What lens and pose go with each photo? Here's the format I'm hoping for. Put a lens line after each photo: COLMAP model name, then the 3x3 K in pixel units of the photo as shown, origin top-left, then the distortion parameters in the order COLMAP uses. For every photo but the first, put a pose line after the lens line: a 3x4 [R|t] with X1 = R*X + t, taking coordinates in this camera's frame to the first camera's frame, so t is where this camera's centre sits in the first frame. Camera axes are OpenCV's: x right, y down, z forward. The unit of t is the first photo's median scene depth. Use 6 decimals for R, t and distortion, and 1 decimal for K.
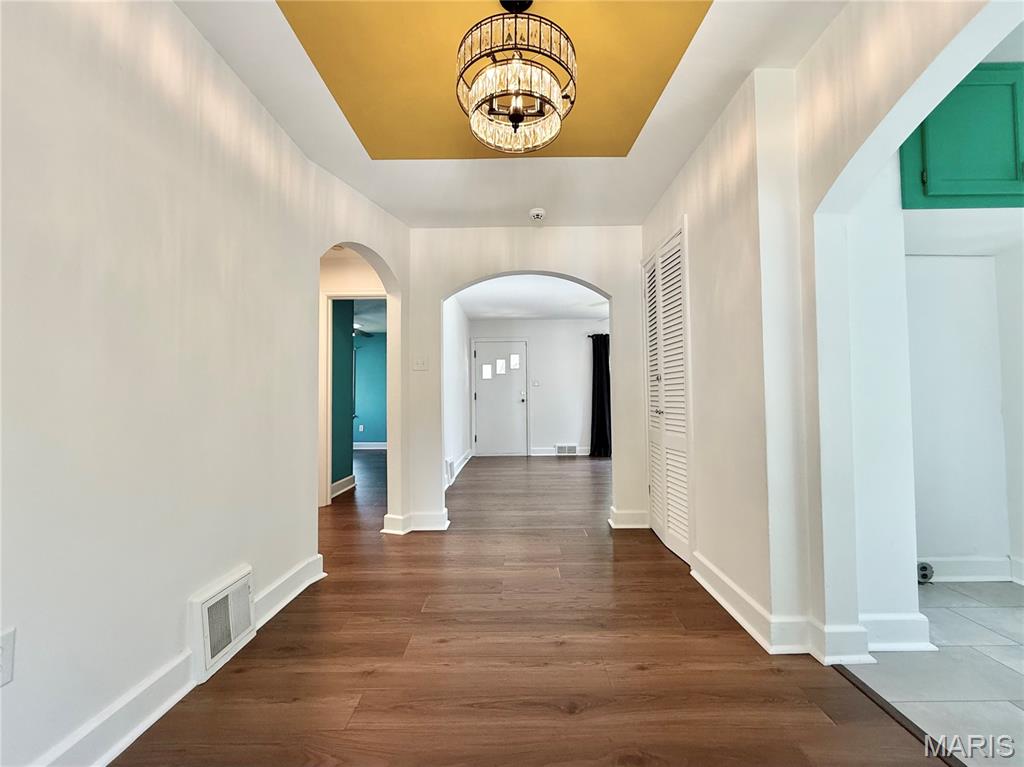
lens RADIAL K [[419.7, 0, 512.8], [0, 419.7, 379.5], [0, 0, 1]] dist [0.000075, -0.000587]
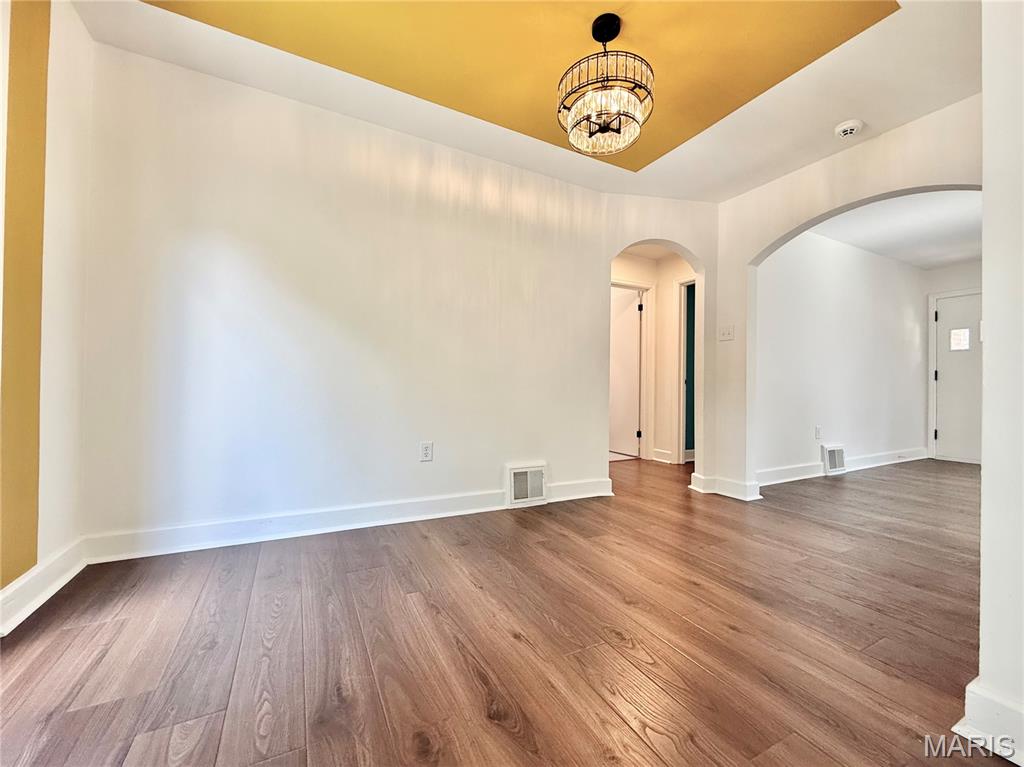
lens RADIAL K [[419.7, 0, 511.5], [0, 419.7, 381.5], [0, 0, 1]] dist [0.000075, -0.000587]
pose [[0.459435, 0.003970, -0.888202, 0.769233], [0.021600, 0.999644, 0.015640, 0.086517], [0.887949, -0.026371, 0.459186, 0.110983]]
